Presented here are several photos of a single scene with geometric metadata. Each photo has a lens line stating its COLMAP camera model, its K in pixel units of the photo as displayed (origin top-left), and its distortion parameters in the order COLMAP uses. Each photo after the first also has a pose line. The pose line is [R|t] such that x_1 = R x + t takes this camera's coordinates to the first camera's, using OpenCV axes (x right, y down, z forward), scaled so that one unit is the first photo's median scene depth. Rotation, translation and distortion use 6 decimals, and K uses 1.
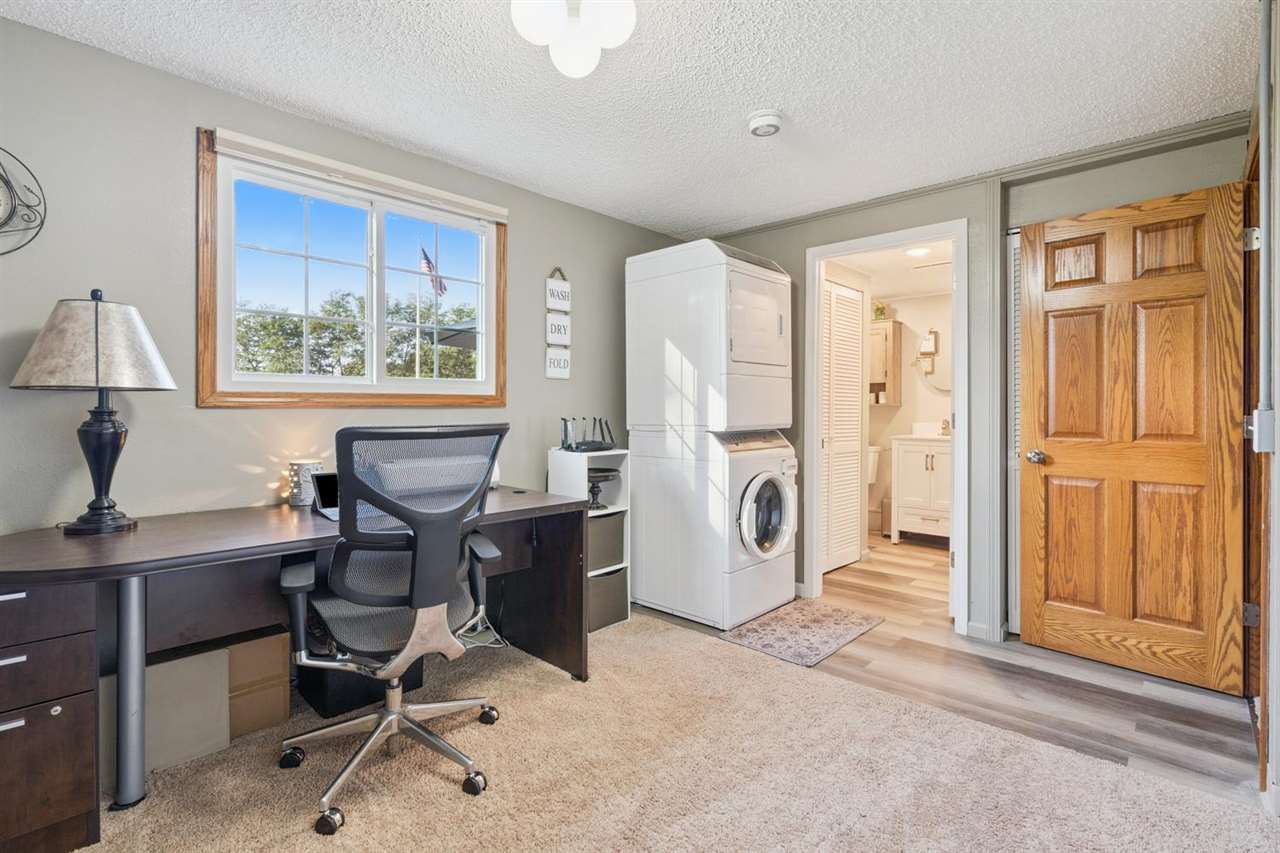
lens RADIAL K [[590.4, 0, 644.6], [0, 590.4, 408.1], [0, 0, 1]] dist [-0.000363, 0.000092]
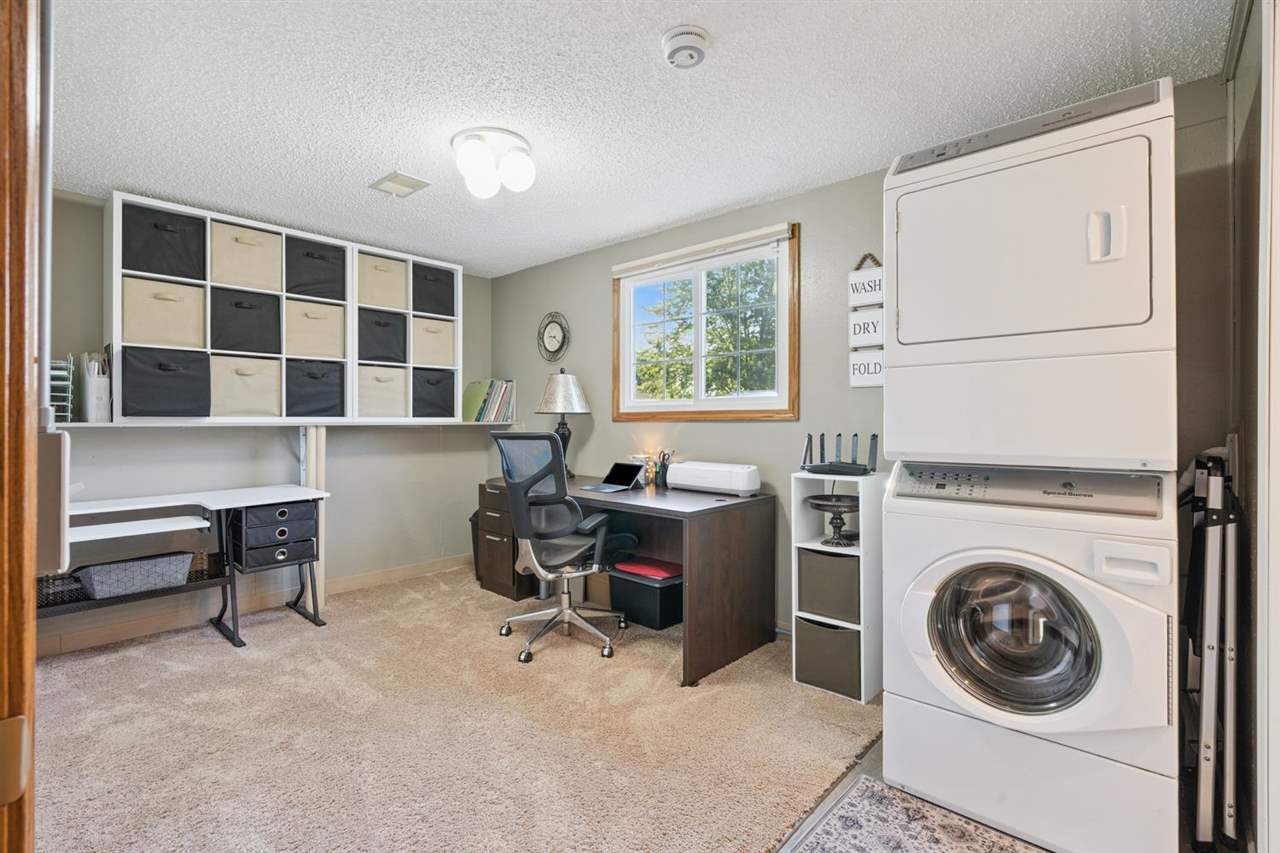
lens RADIAL K [[590.4, 0, 640.3], [0, 590.4, 422.7], [0, 0, 1]] dist [-0.000363, 0.000092]
pose [[0.018944, -0.000844, -0.999820, 0.690978], [-0.003186, 0.999995, -0.000904, 0.002316], [0.999815, 0.003202, 0.018942, 0.673306]]
